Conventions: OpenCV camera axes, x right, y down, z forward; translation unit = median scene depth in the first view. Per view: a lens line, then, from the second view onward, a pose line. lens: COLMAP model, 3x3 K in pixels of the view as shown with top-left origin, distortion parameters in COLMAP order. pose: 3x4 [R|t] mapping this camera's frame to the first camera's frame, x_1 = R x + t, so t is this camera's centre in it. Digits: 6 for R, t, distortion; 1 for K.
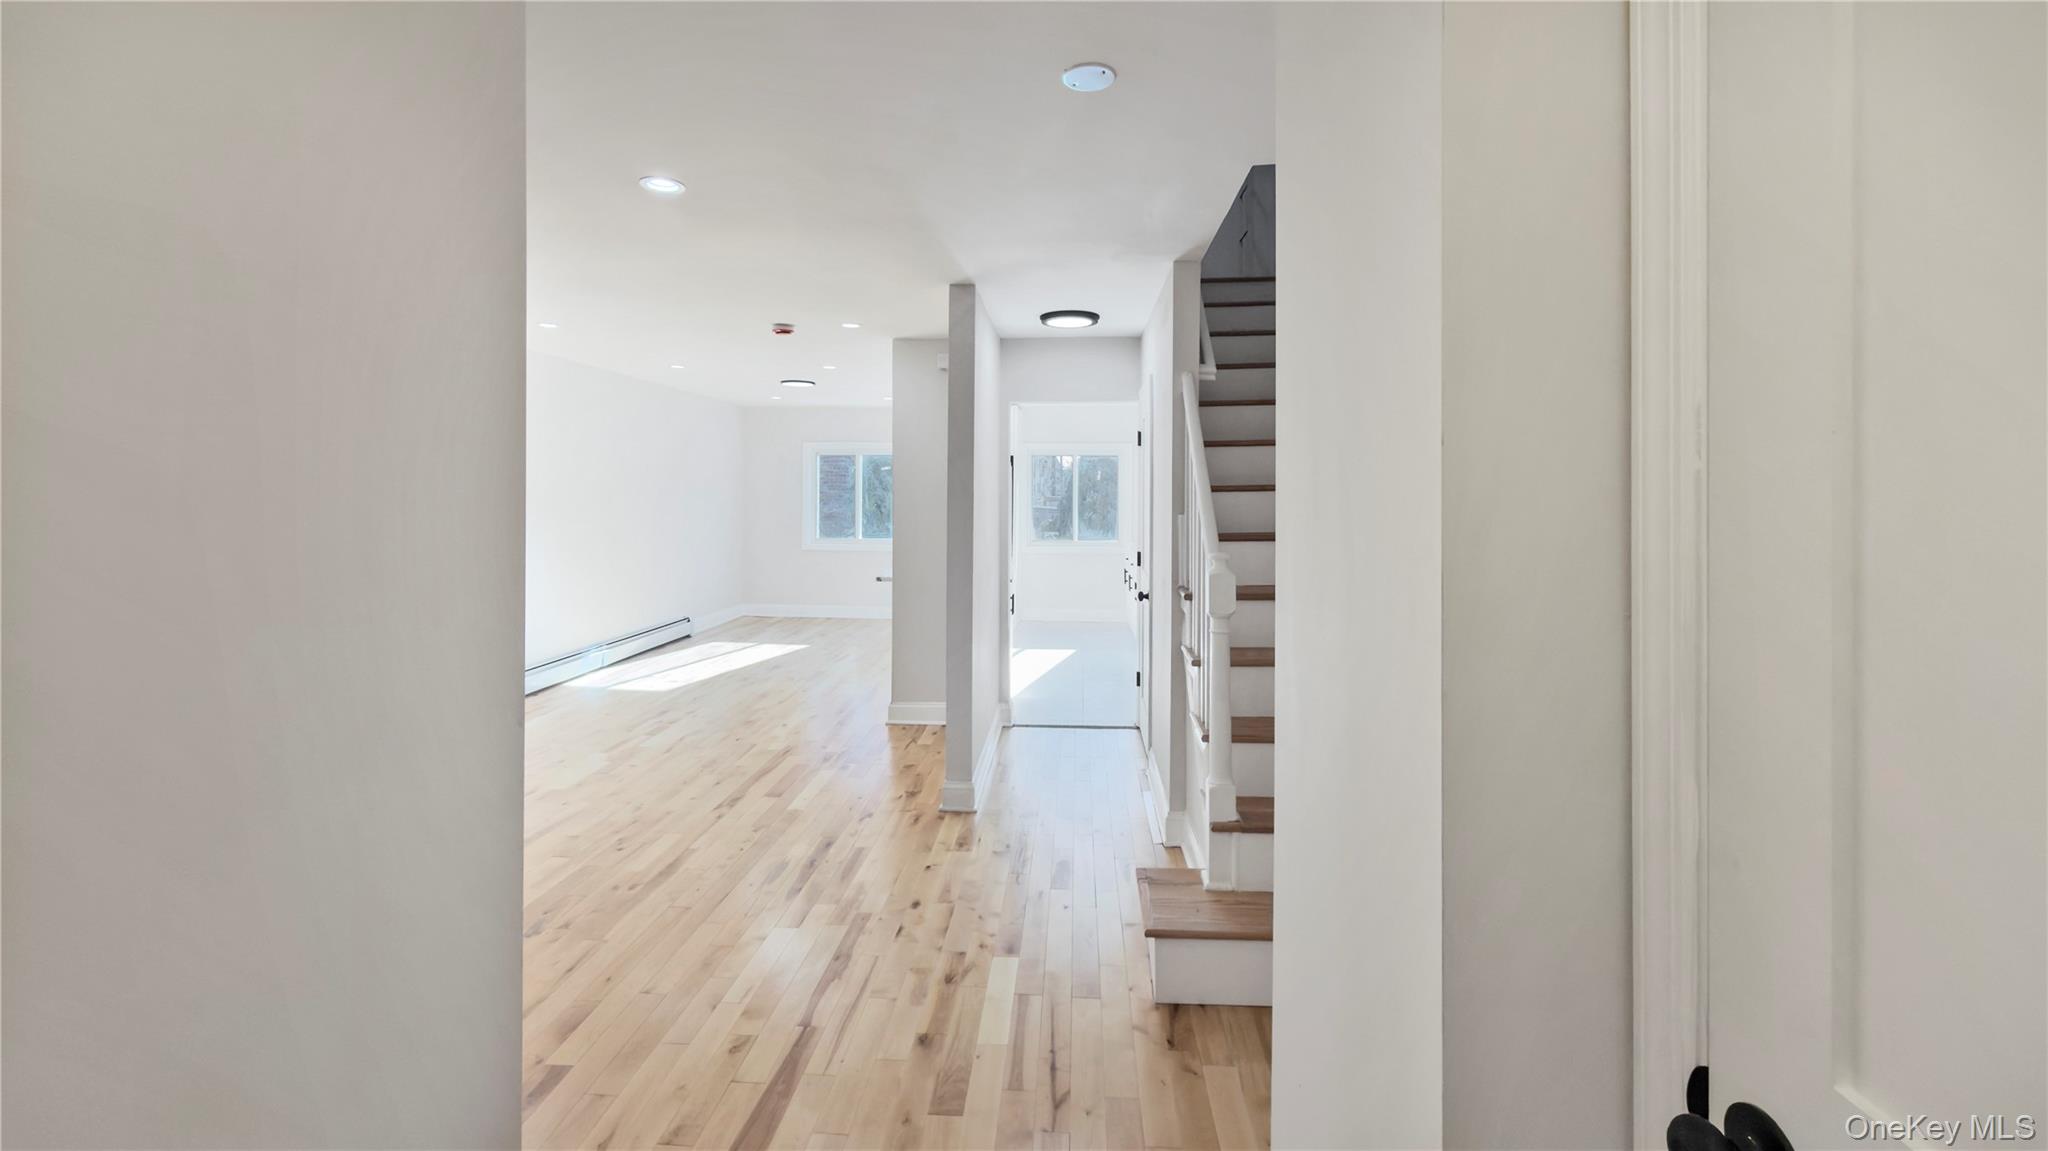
lens RADIAL K [[859.6, 0, 1044.2], [0, 859.6, 496.2], [0, 0, 1]] dist [-0.000557, -0.000114]
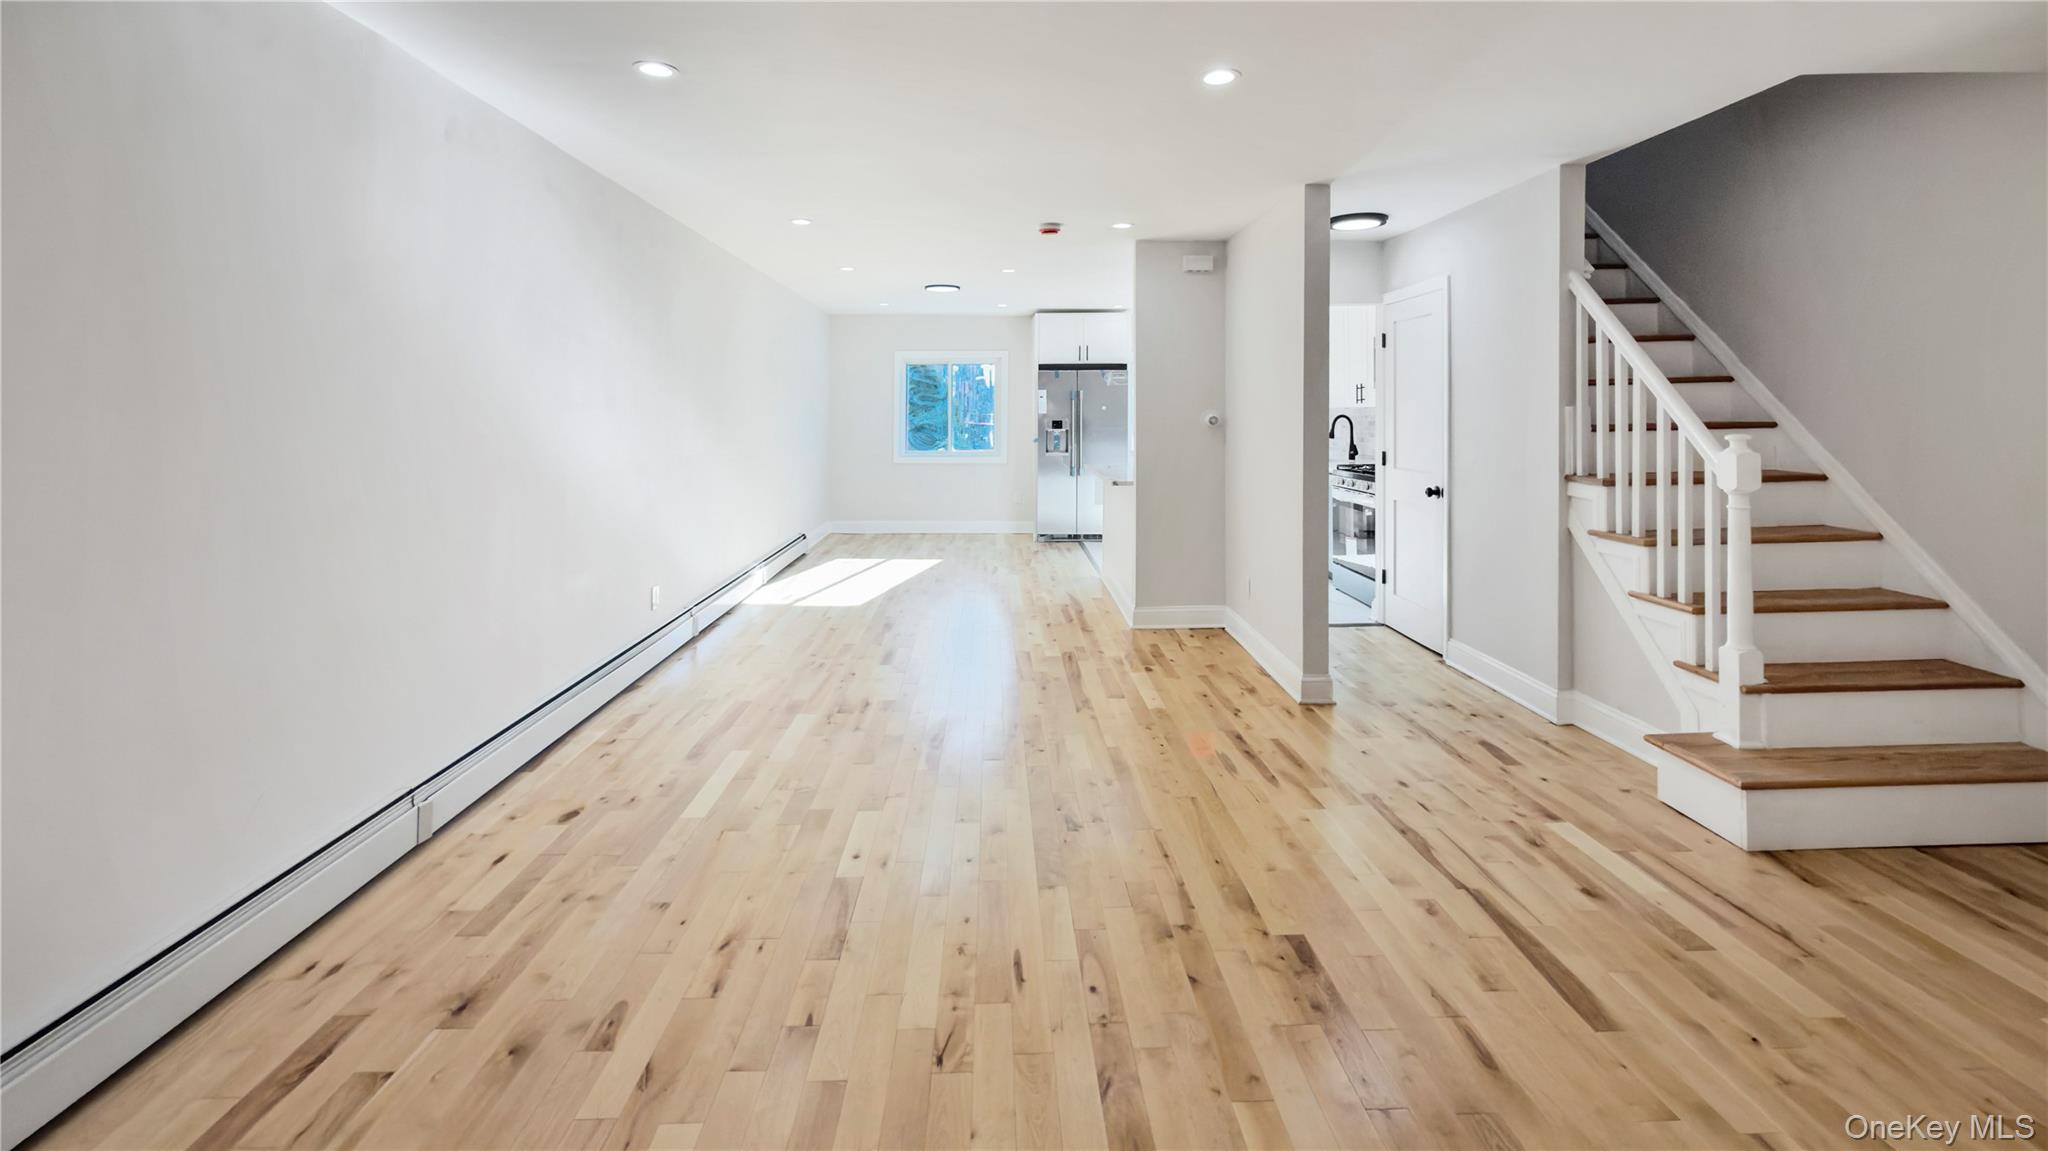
lens RADIAL K [[886.4, 0, 1066.6], [0, 886.4, 410.8], [0, 0, 1]] dist [0.002233, -0.000643]
pose [[0.995669, -0.010595, 0.092359, -0.681627], [0.010746, 0.999942, -0.001144, 0.027136], [-0.092342, 0.002131, 0.995725, -0.020702]]
